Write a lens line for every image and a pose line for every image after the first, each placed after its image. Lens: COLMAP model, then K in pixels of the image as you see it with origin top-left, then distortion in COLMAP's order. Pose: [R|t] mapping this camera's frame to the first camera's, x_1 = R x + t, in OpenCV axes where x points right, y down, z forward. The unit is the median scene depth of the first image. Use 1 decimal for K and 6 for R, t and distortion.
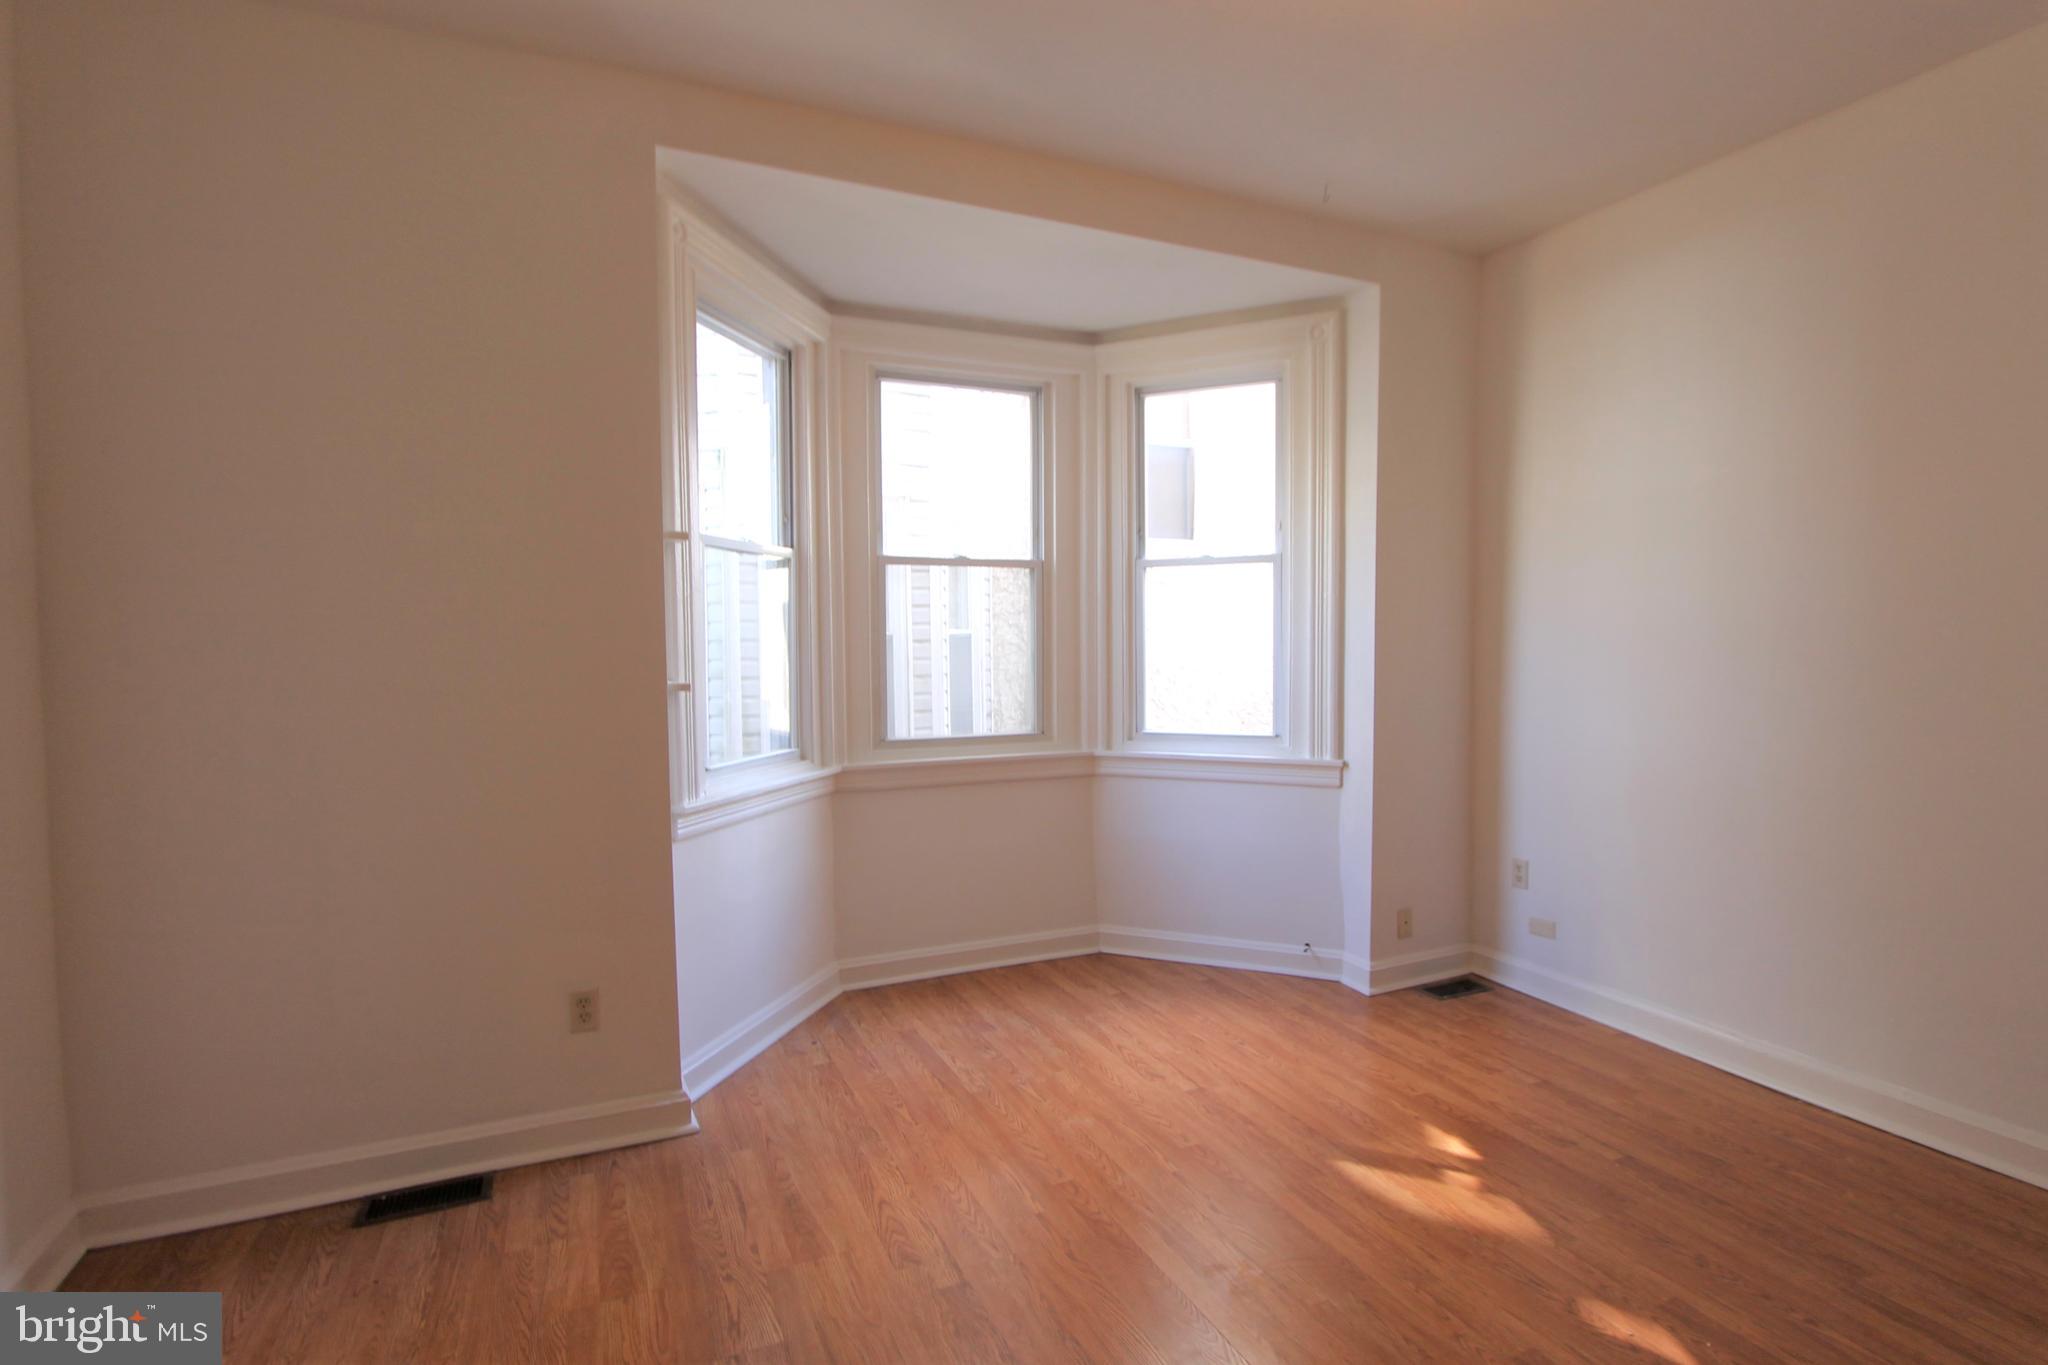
lens RADIAL K [[1181.9, 0, 1024.0], [0, 1181.9, 682.5], [0, 0, 1]] dist [-0.023415, 0.002012]
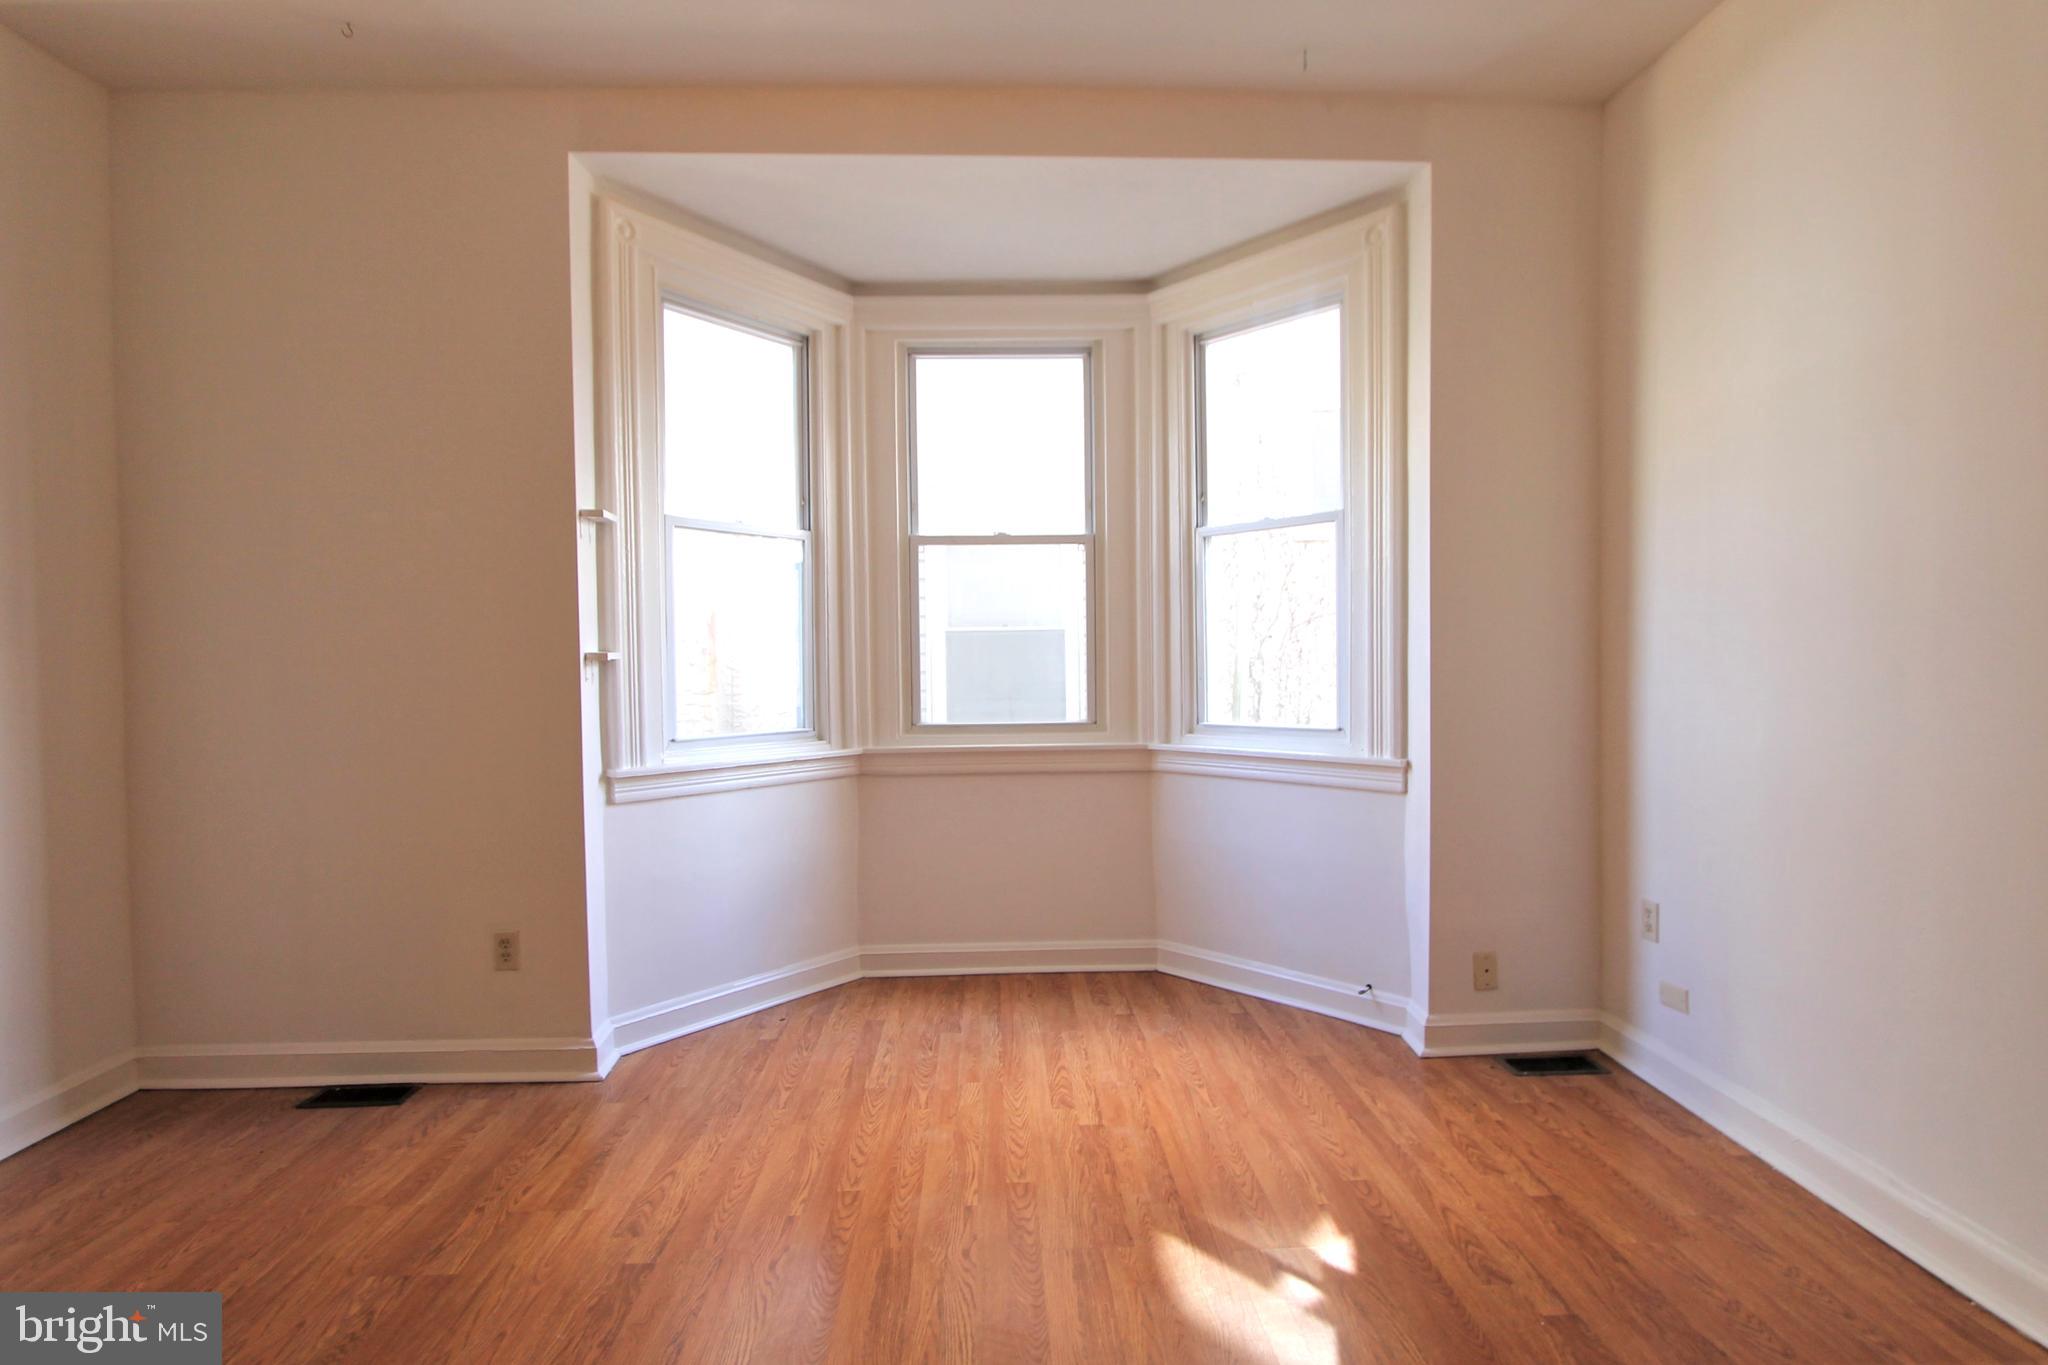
lens RADIAL K [[1181.9, 0, 1024.0], [0, 1181.9, 682.5], [0, 0, 1]] dist [-0.023415, 0.002012]
pose [[0.898303, 0.002538, -0.439369, 0.396754], [-0.013163, 0.999690, -0.021138, 0.034500], [0.439179, 0.024772, 0.898058, 0.165840]]
